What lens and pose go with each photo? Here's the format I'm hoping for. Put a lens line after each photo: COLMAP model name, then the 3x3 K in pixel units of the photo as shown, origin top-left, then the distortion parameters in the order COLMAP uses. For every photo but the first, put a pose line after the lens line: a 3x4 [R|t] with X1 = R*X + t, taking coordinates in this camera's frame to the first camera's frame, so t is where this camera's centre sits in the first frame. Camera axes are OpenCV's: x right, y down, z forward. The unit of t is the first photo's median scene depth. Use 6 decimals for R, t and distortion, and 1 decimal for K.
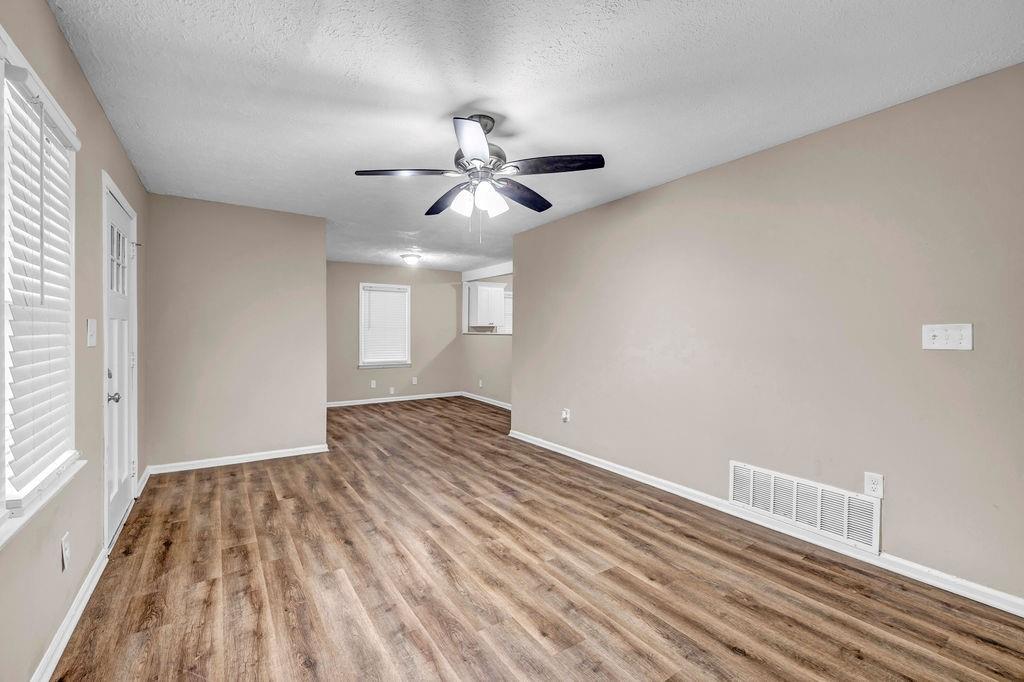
lens RADIAL K [[432.9, 0, 506.2], [0, 432.9, 338.9], [0, 0, 1]] dist [0.000977, -0.000340]
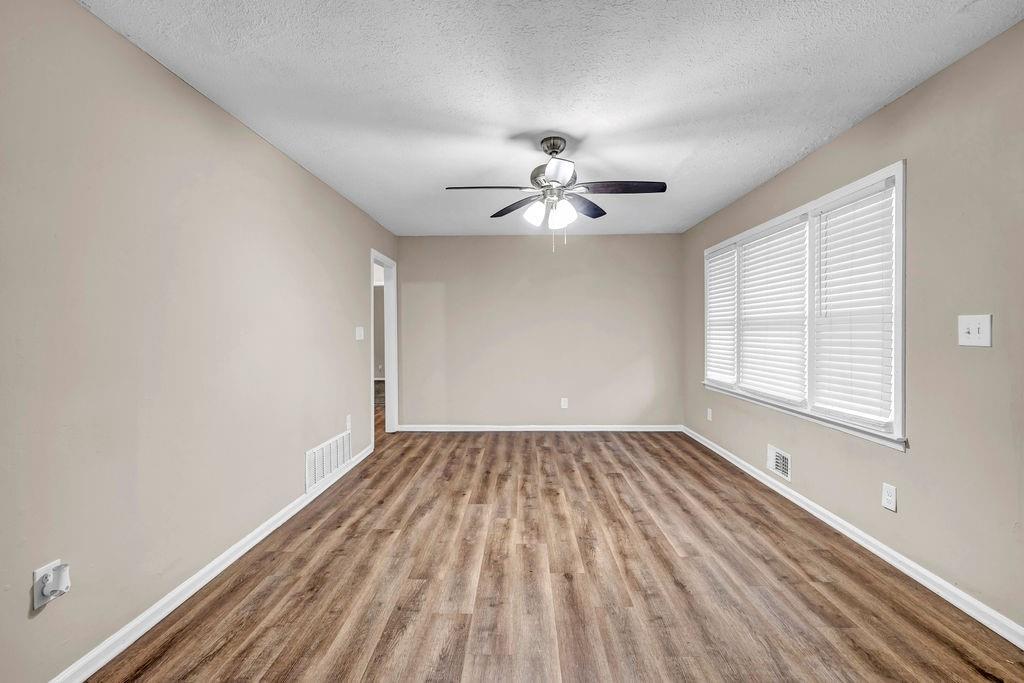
lens RADIAL K [[432.9, 0, 509.6], [0, 432.9, 335.6], [0, 0, 1]] dist [0.000977, -0.000340]
pose [[-0.812183, -0.003341, 0.583393, -0.643776], [0.011669, 0.999691, 0.021970, -0.024190], [-0.583286, 0.024651, -0.811893, 2.048144]]
